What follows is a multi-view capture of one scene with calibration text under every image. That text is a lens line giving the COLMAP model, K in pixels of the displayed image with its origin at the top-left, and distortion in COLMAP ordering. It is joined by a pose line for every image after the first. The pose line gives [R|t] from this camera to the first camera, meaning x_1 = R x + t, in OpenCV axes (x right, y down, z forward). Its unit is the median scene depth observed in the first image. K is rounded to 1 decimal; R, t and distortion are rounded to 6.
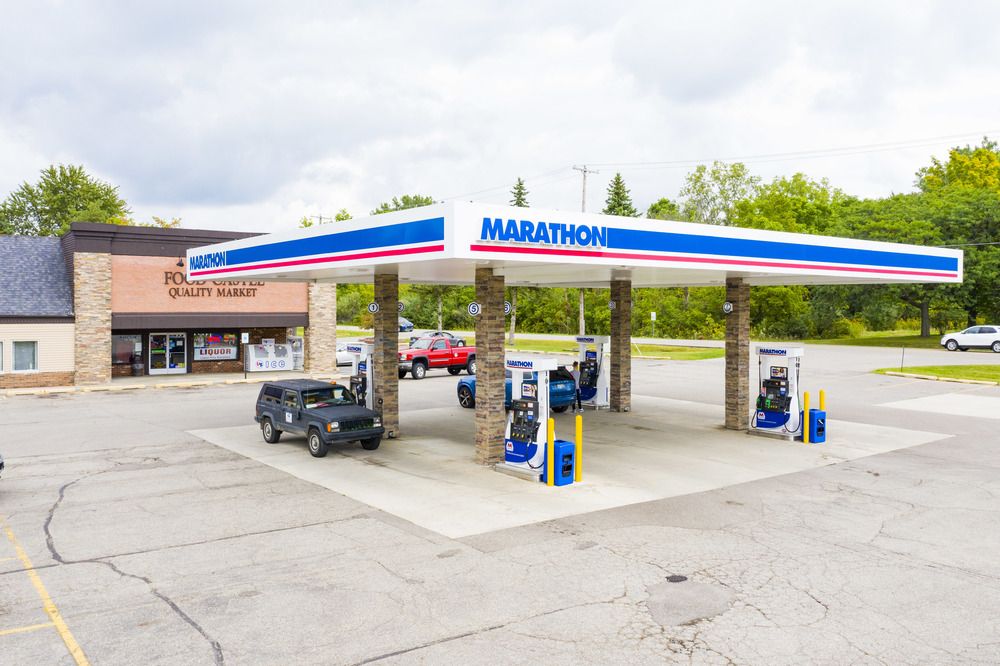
lens RADIAL K [[840.9, 0, 500.4], [0, 840.9, 318.1], [0, 0, 1]] dist [-0.012019, -0.007574]
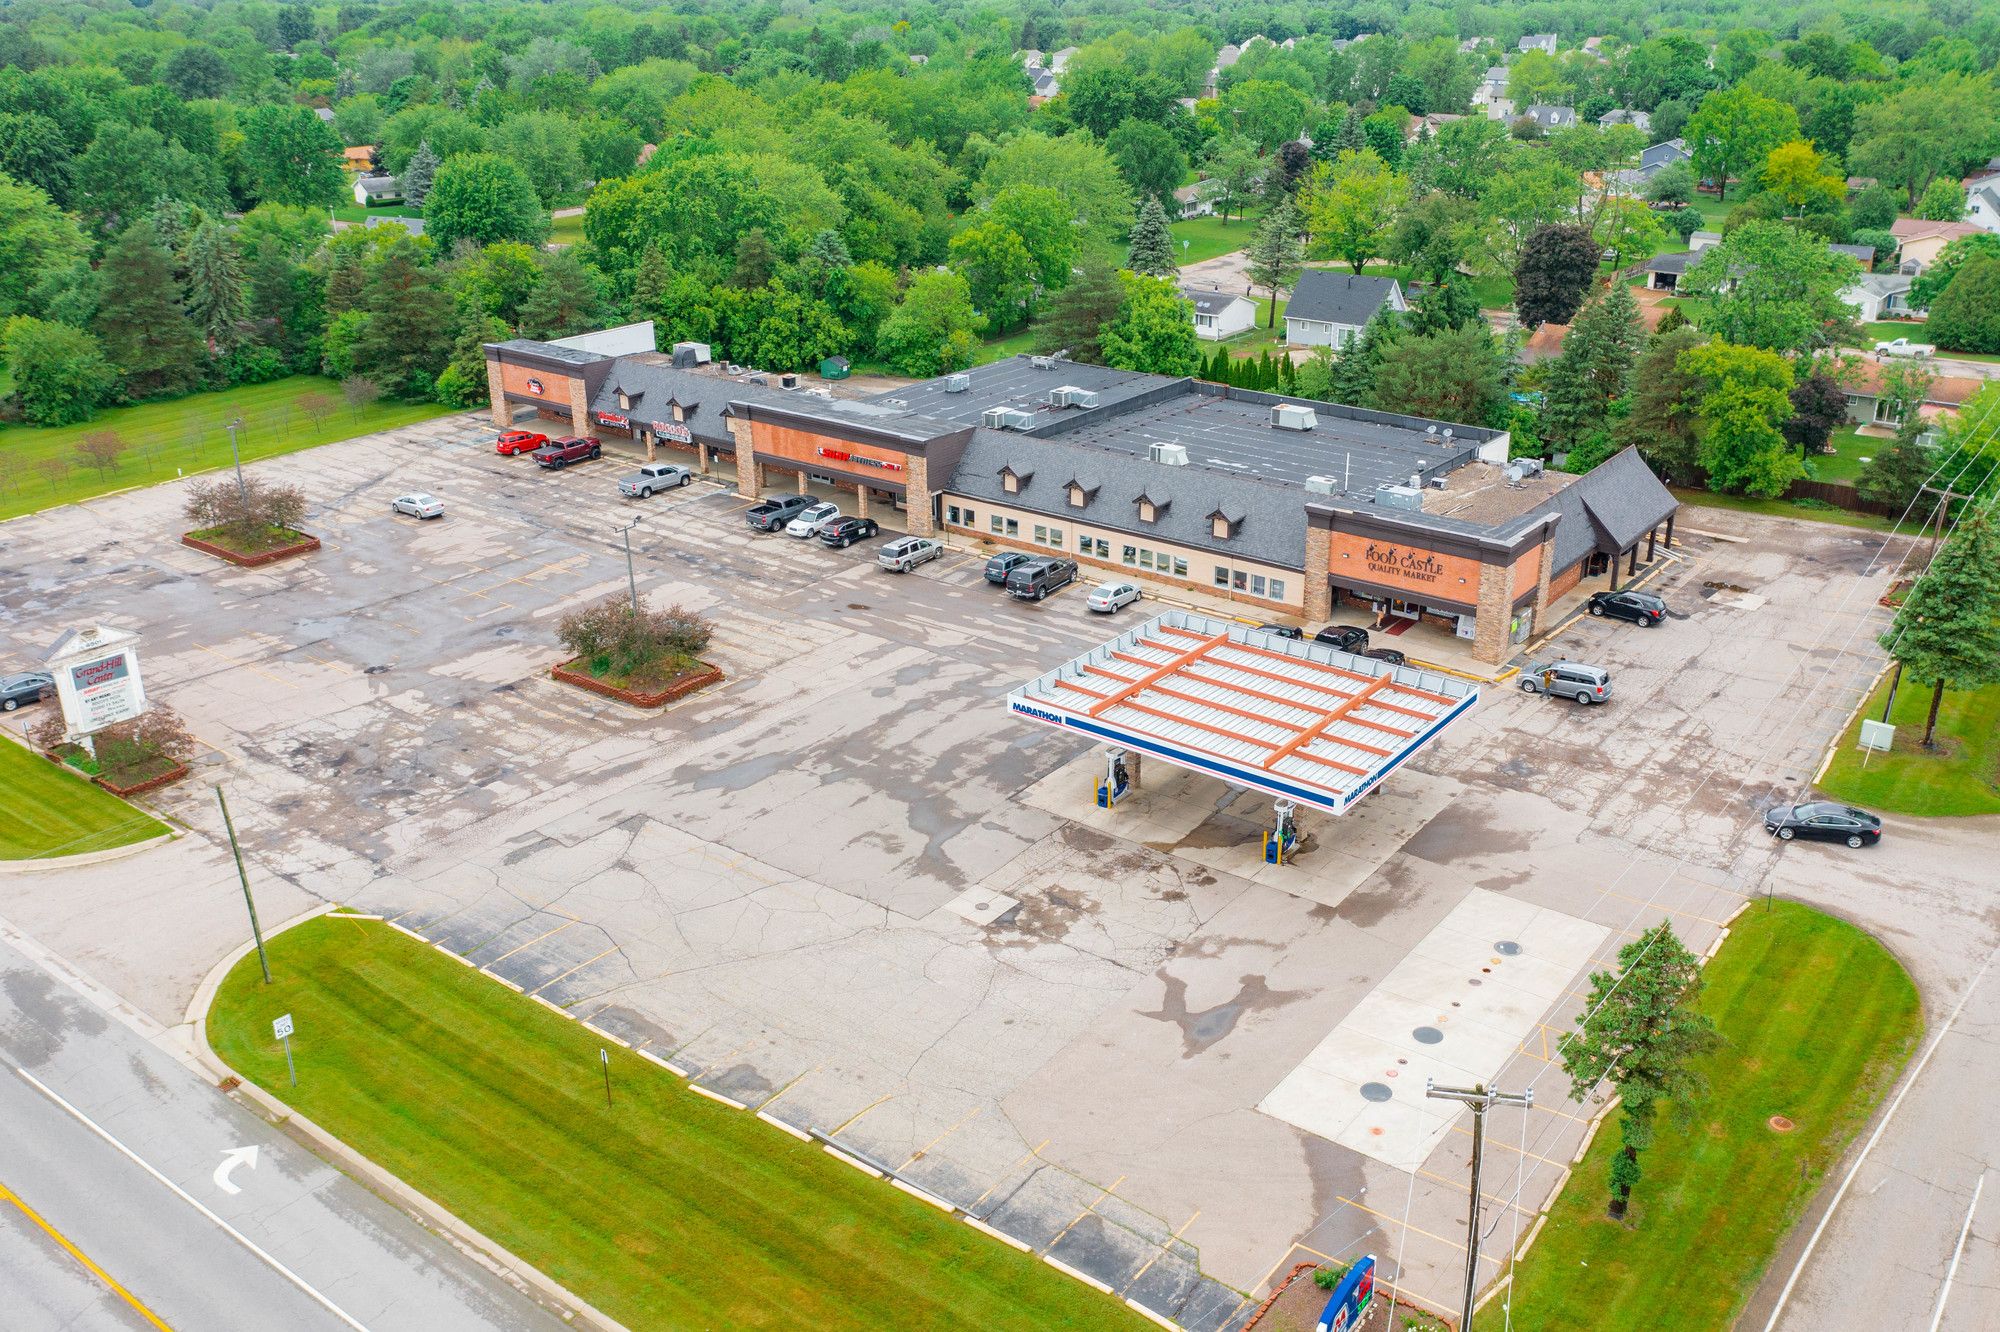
lens RADIAL K [[1683.4, 0, 1061.7], [0, 1683.4, 665.5], [0, 0, 1]] dist [-0.012723, -0.000925]
pose [[0.290243, 0.363594, -0.885189, 1.833670], [-0.015197, 0.926642, 0.375638, -0.868406], [0.956832, -0.095574, 0.274476, -0.150446]]
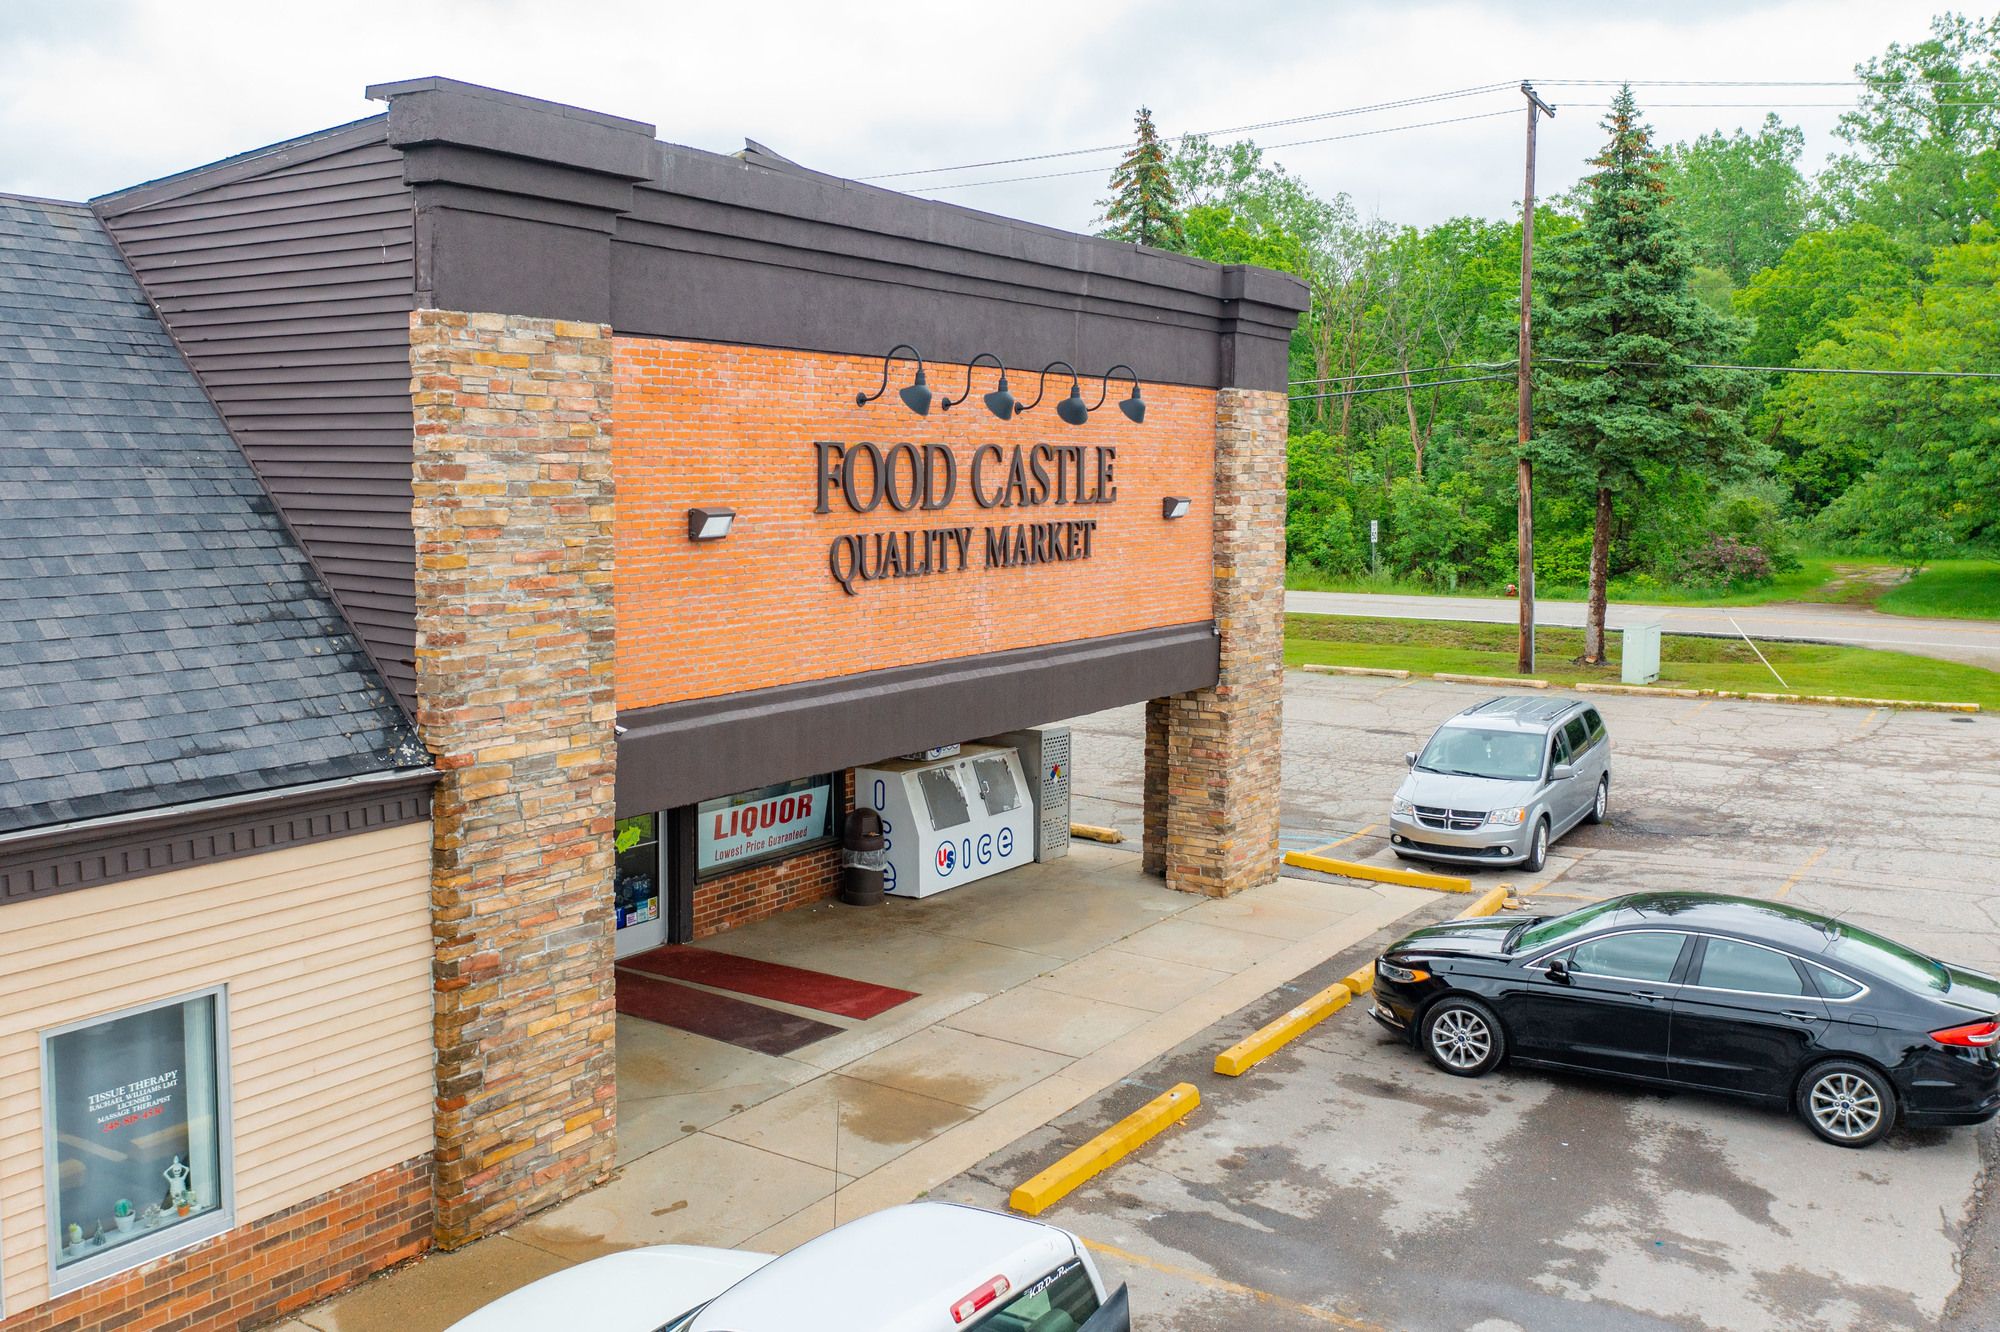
lens RADIAL K [[1778.3, 0, 994.8], [0, 1778.3, 606.9], [0, 0, 1]] dist [-0.007003, -0.004494]
pose [[0.940791, -0.024199, 0.338122, -0.508400], [0.000424, 0.997532, 0.070211, -0.049257], [-0.338987, -0.065911, 0.938480, 0.677021]]
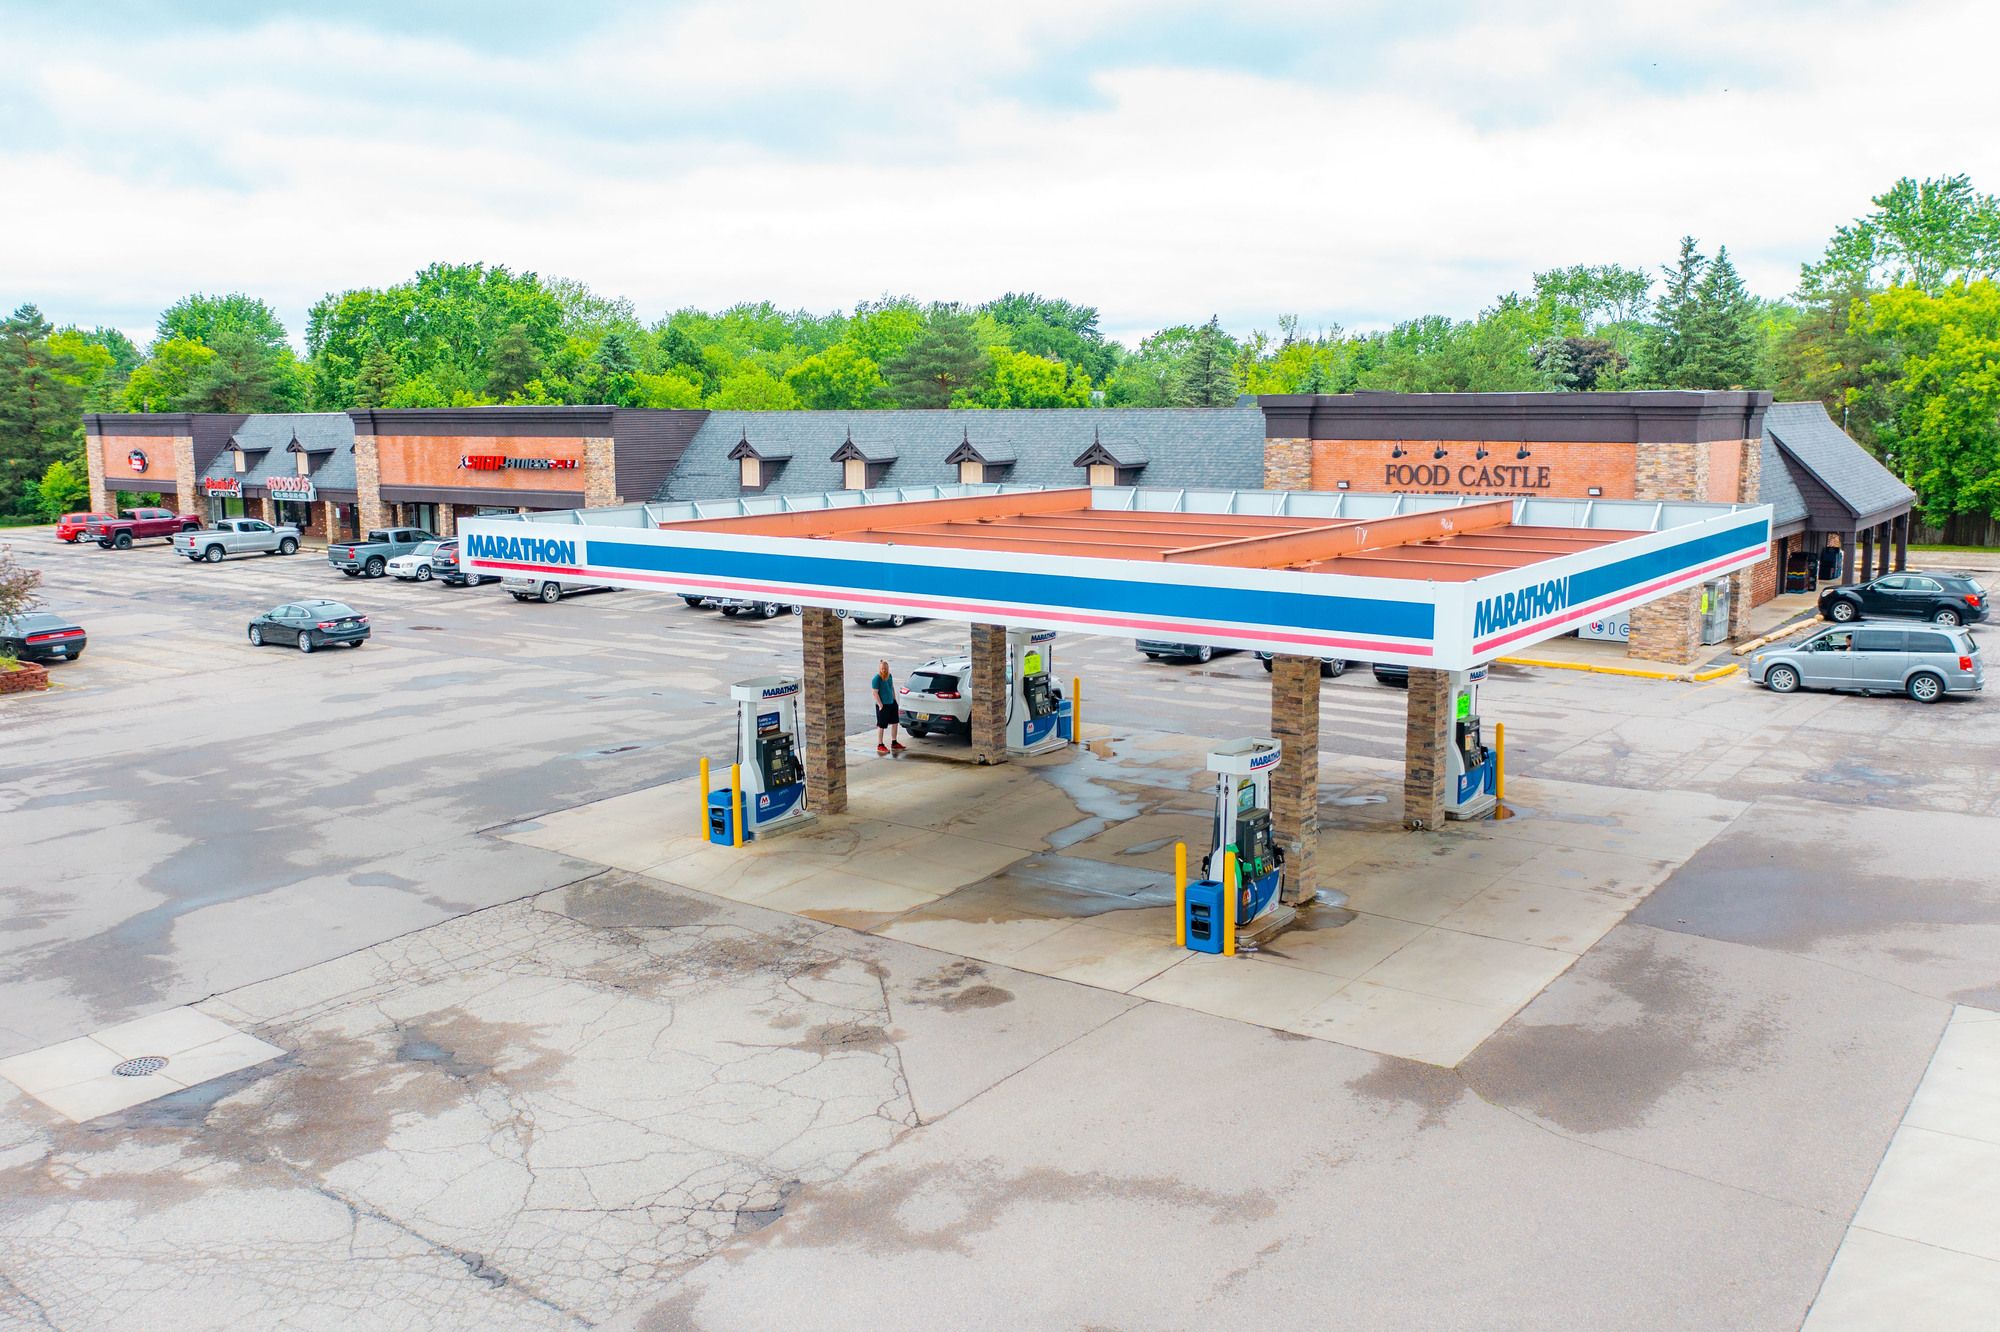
lens RADIAL K [[1639.8, 0, 947.5], [0, 1639.8, 656.8], [0, 0, 1]] dist [-0.014229, -0.014119]
pose [[0.254677, 0.142889, -0.956411, 0.744418], [-0.002428, 0.989114, 0.147129, -0.096556], [0.967023, -0.035148, 0.252251, 0.380784]]
